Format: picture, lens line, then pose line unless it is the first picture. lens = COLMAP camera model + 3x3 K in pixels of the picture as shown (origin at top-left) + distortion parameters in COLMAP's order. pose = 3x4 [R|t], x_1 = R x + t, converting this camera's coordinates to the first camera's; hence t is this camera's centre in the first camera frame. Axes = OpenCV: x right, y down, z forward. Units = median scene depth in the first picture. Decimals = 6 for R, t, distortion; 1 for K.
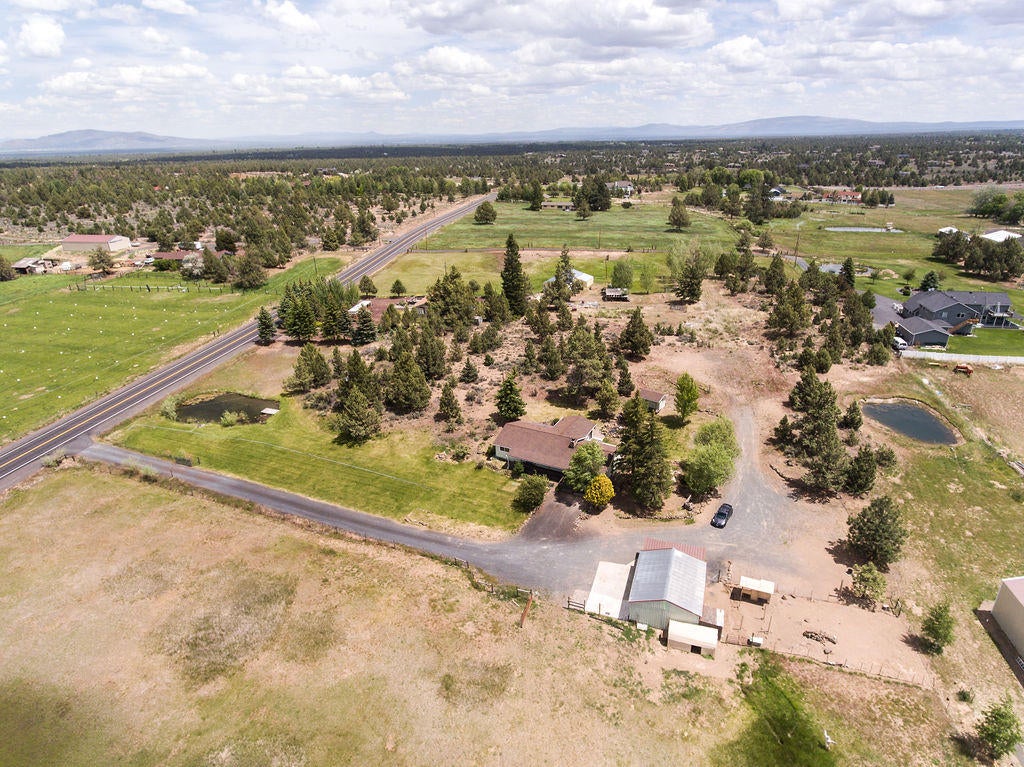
lens RADIAL K [[600.6, 0, 525.6], [0, 600.6, 397.9], [0, 0, 1]] dist [-0.000888, -0.001749]
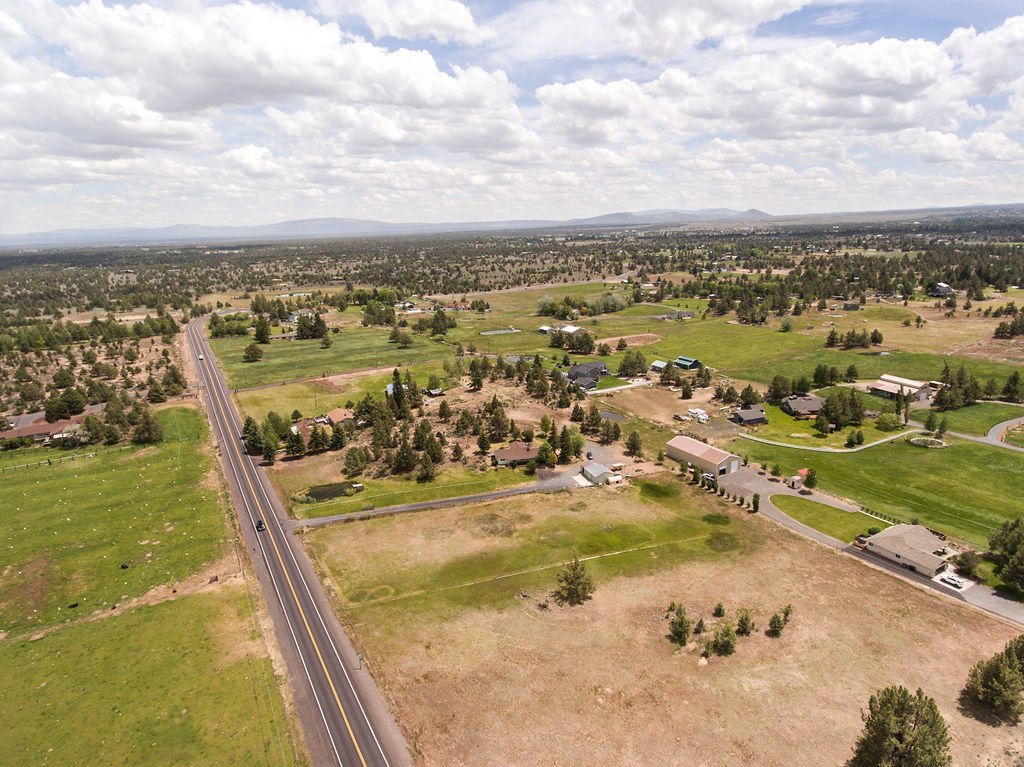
lens RADIAL K [[607.3, 0, 525.5], [0, 607.3, 372.6], [0, 0, 1]] dist [-0.003131, -0.000080]
pose [[0.763657, -0.154239, 0.626927, -1.041166], [0.268767, 0.958851, -0.091484, 0.000131], [-0.587020, 0.238359, 0.773688, -0.719319]]
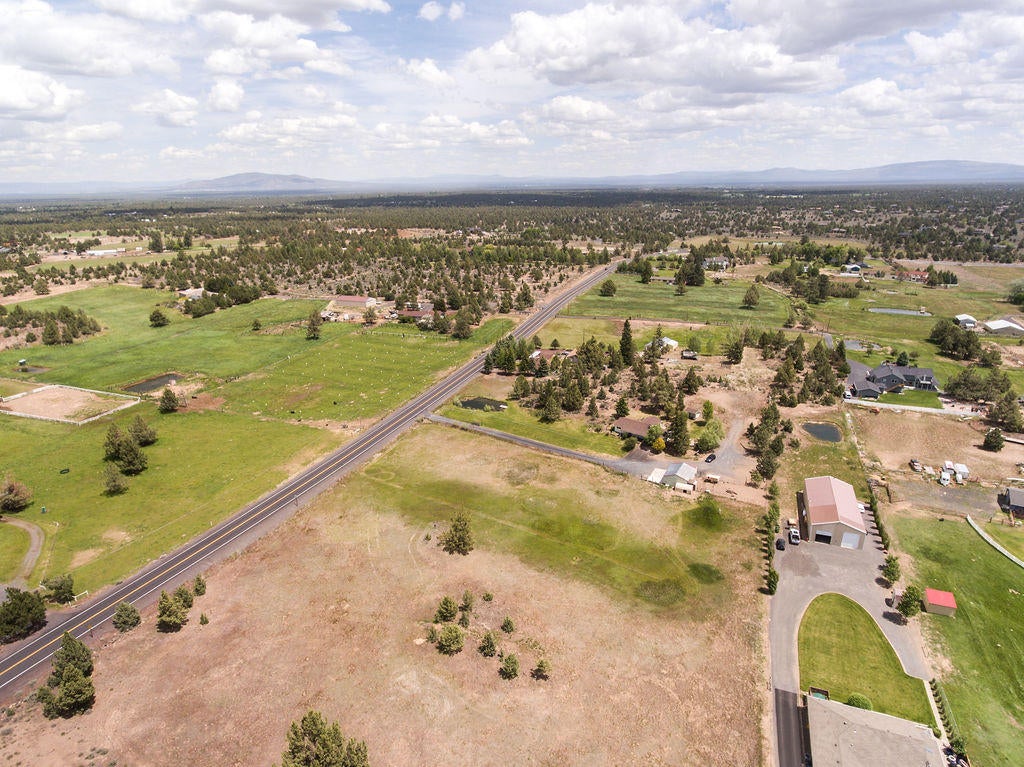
lens RADIAL K [[604.3, 0, 525.6], [0, 604.3, 382.6], [0, 0, 1]] dist [-0.000800, -0.003481]
pose [[0.983291, 0.061823, -0.171221, -0.001169], [-0.076255, 0.993951, -0.079033, 0.090860], [0.165299, 0.090769, 0.982058, -0.955501]]
